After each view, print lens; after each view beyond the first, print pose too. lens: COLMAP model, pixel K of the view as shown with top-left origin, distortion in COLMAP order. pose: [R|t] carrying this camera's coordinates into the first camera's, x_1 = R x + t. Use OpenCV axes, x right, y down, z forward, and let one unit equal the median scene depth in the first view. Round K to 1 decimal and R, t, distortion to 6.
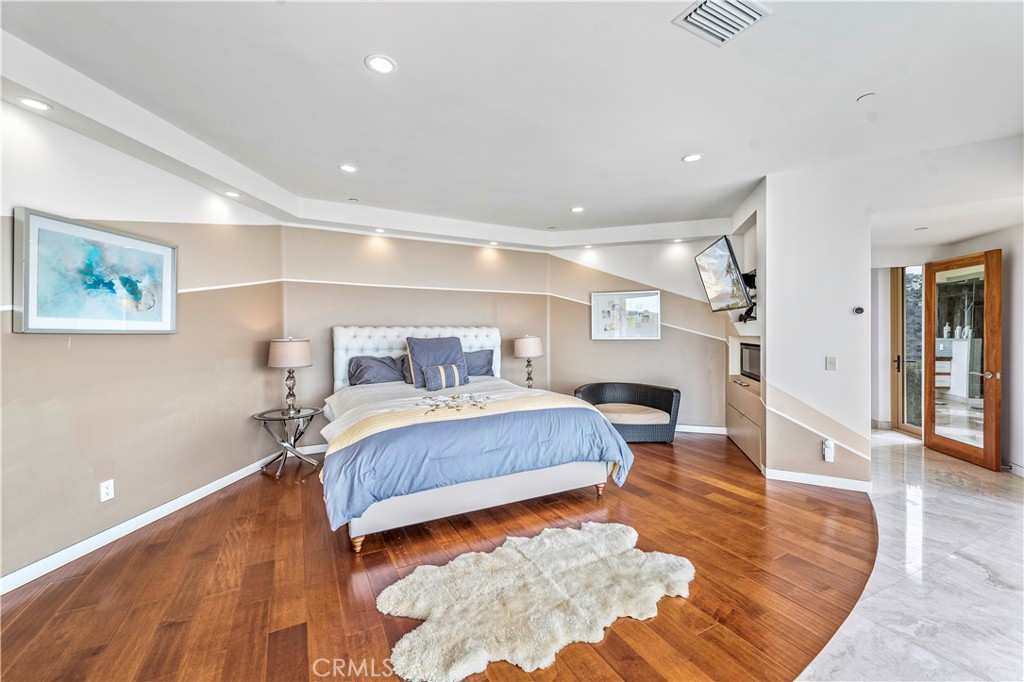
lens RADIAL K [[405.6, 0, 509.7], [0, 405.6, 333.7], [0, 0, 1]] dist [0.011796, -0.003034]
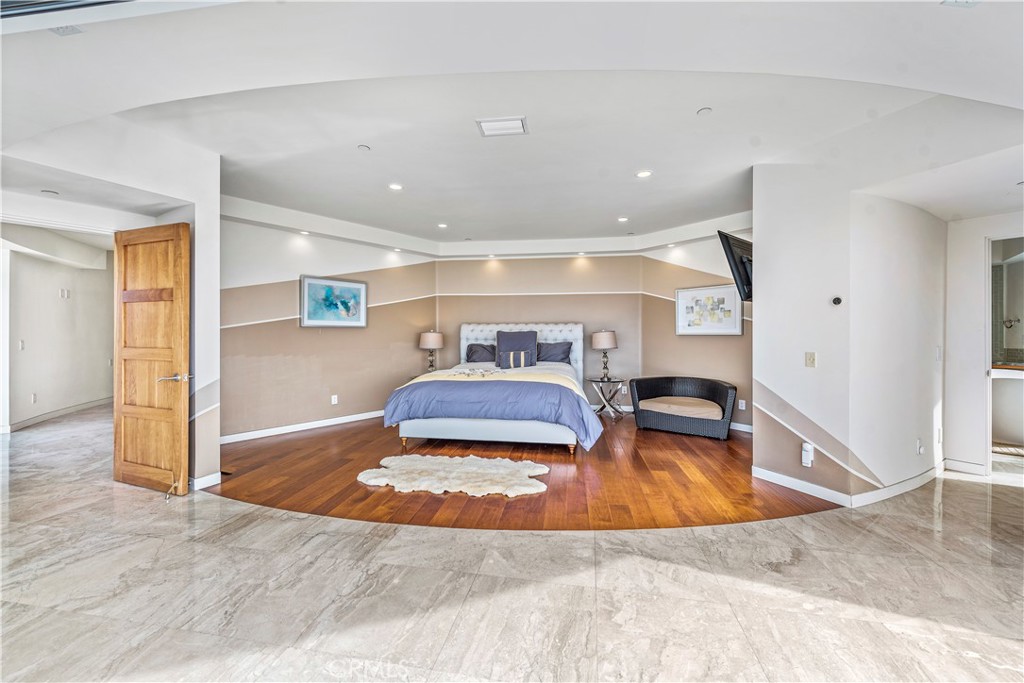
lens RADIAL K [[405.6, 0, 512.0], [0, 405.6, 332.5], [0, 0, 1]] dist [0.011796, -0.003034]
pose [[0.806215, 0.005657, -0.591596, 0.662602], [-0.004511, 0.999984, 0.003415, 0.009694], [0.591606, -0.000084, 0.806227, -0.114328]]
